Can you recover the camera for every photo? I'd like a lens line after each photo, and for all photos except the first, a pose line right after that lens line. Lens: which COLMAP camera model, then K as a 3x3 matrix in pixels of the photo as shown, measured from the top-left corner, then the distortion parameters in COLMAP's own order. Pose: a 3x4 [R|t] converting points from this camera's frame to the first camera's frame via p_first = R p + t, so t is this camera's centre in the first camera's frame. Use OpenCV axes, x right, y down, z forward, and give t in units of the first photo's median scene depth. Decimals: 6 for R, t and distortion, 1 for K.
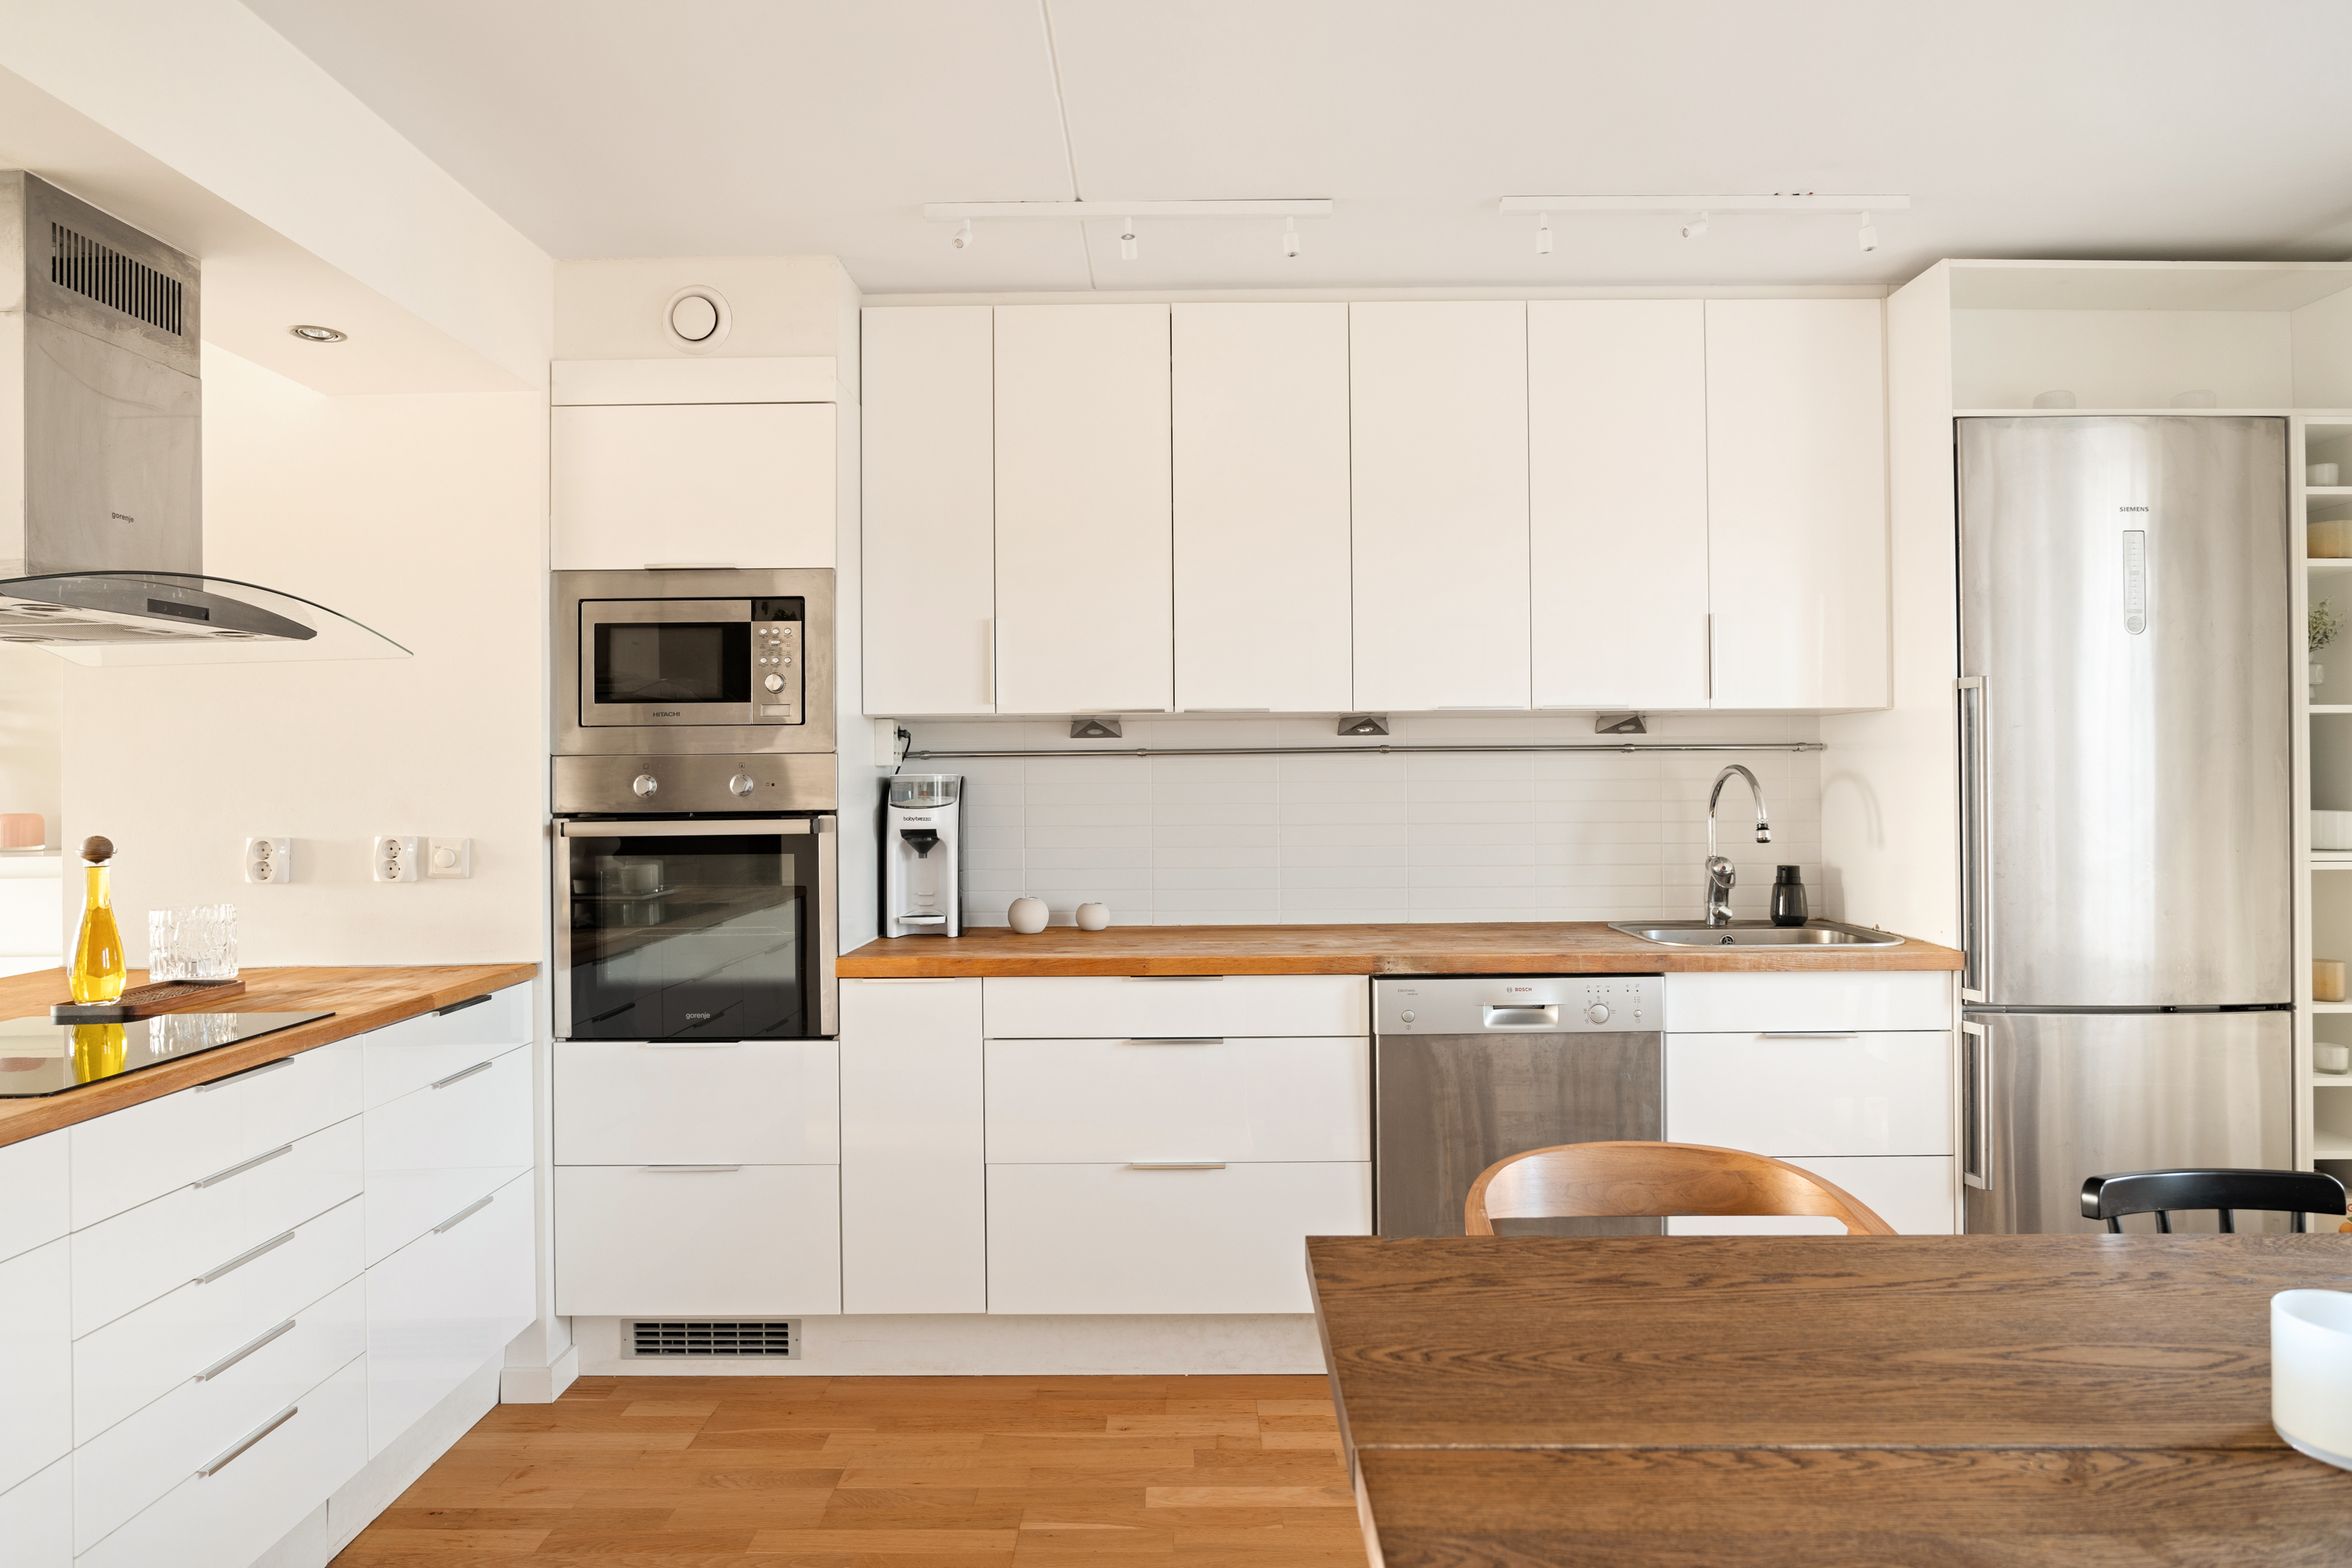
lens RADIAL K [[1368.5, 0, 1180.2], [0, 1368.5, 768.8], [0, 0, 1]] dist [-0.006127, -0.000497]
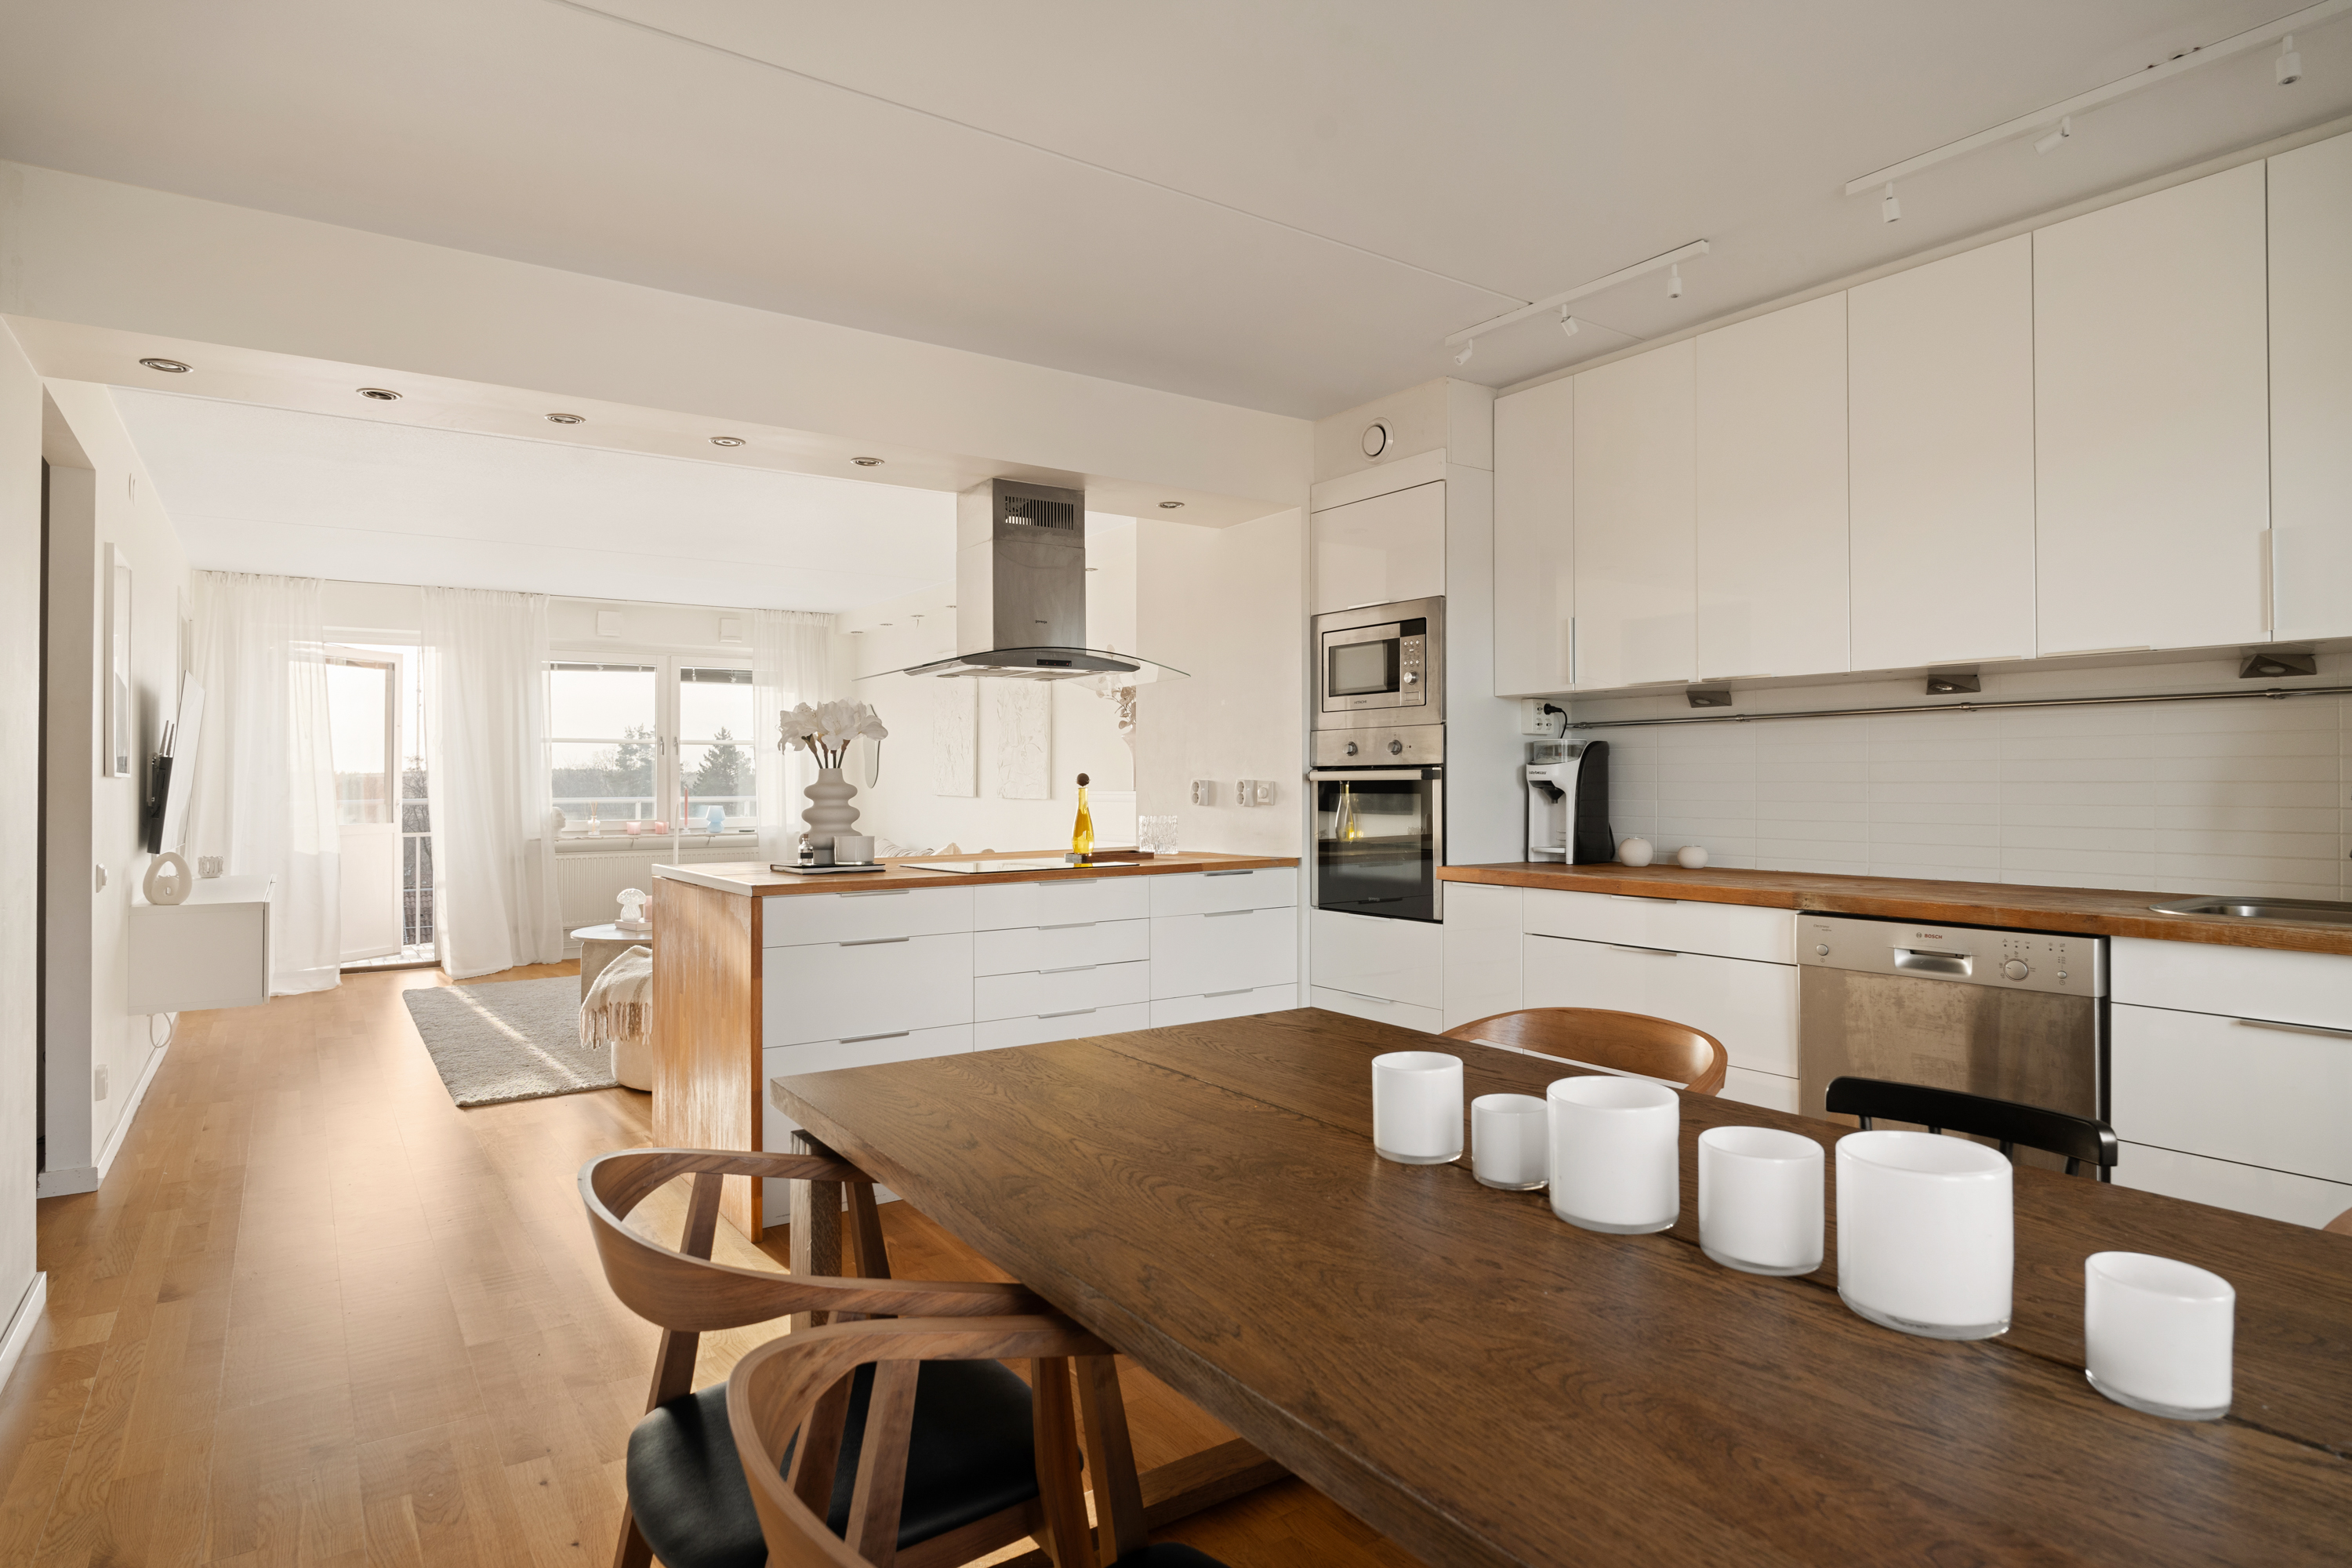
lens RADIAL K [[1279.6, 0, 1183.9], [0, 1279.6, 759.8], [0, 0, 1]] dist [-0.021620, 0.000844]
pose [[0.578033, -0.007656, -0.815977, 0.689801], [0.005492, 0.999970, -0.005492, 0.032333], [0.815995, -0.001307, 0.578058, 0.003964]]
